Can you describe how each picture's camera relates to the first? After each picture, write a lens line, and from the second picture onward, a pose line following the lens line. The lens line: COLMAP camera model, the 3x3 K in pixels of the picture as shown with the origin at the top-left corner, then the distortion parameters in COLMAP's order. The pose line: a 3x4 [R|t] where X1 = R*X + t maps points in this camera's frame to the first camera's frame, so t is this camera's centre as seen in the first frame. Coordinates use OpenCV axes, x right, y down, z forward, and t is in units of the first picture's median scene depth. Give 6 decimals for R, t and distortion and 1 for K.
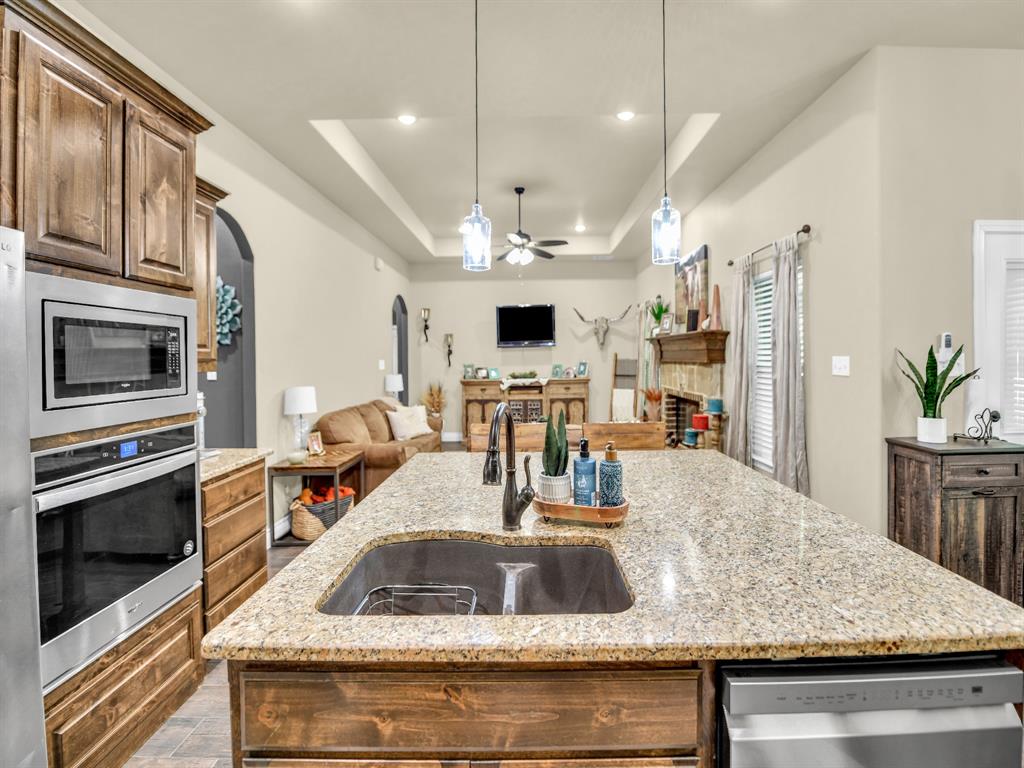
lens RADIAL K [[438.5, 0, 525.2], [0, 438.5, 357.7], [0, 0, 1]] dist [-0.009698, -0.003186]
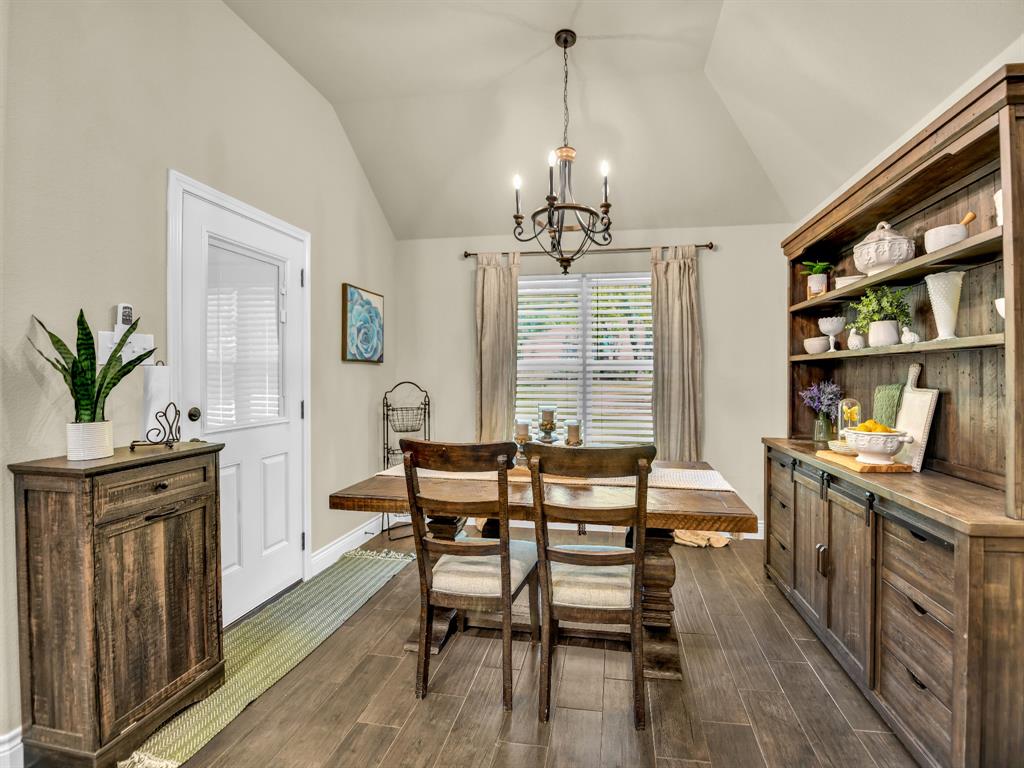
lens RADIAL K [[412.2, 0, 554.4], [0, 412.2, 381.6], [0, 0, 1]] dist [-0.015233, -0.001866]
pose [[0.135335, 0.002341, 0.990797, 0.446422], [0.001774, 0.999995, -0.002605, 0.083669], [-0.990798, 0.002110, 0.135330, 0.221081]]
